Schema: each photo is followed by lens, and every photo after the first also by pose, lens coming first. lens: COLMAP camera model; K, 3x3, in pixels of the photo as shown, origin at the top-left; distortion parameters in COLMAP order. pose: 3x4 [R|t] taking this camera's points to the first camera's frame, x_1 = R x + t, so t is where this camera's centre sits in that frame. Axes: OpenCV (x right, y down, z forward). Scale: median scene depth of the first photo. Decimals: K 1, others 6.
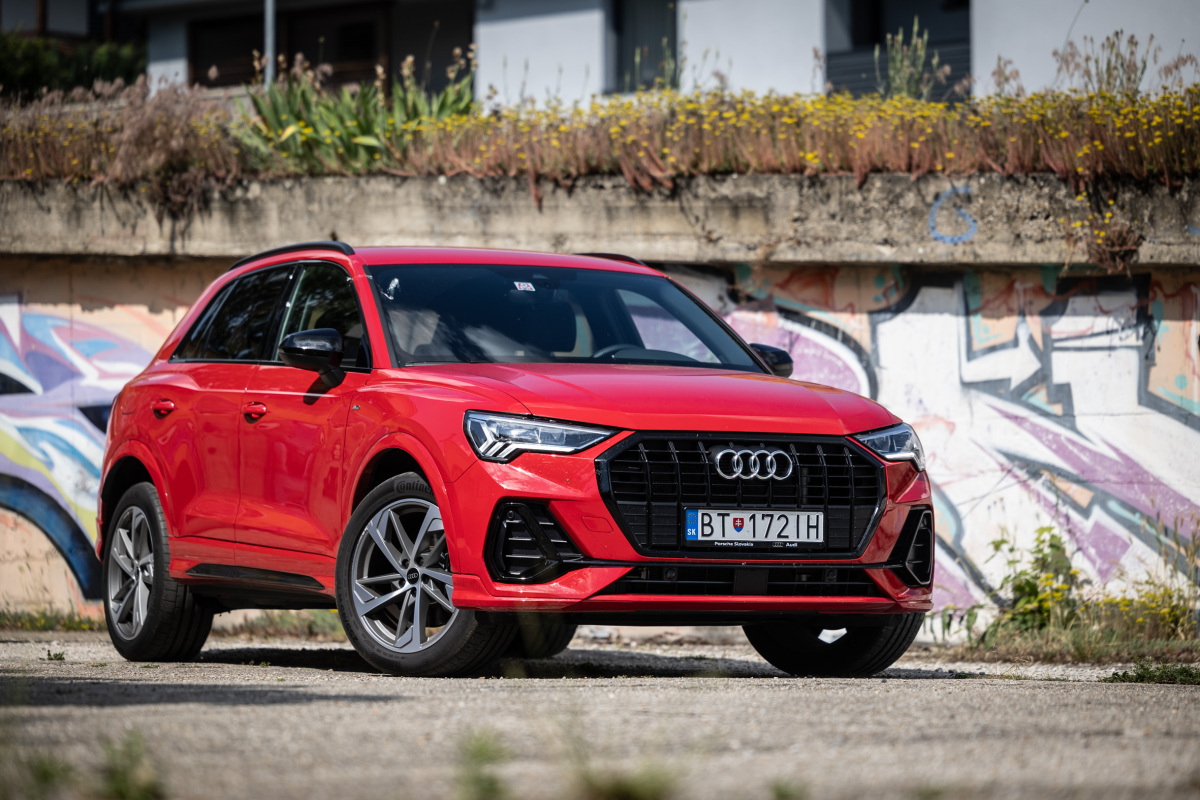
lens RADIAL K [[4668.9, 0, 602.9], [0, 4668.9, 398.4], [0, 0, 1]] dist [0.086915, 0.000000]
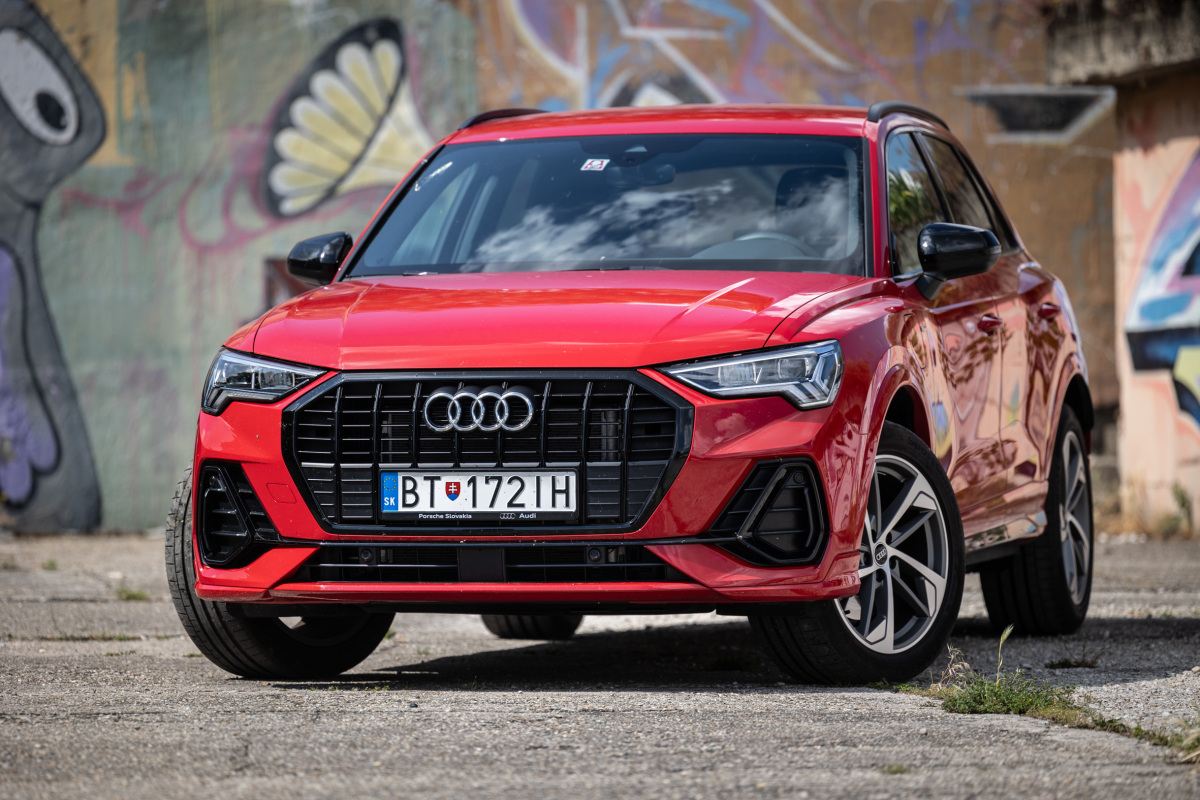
lens RADIAL K [[6433.7, 0, 597.0], [0, 6433.7, 399.9], [0, 0, 1]] dist [-0.589657, 0.000000]
pose [[0.780064, -0.013615, -0.625552, 0.650287], [0.040901, 0.998734, 0.029266, -0.016357], [0.624362, -0.048415, 0.779633, 0.176558]]
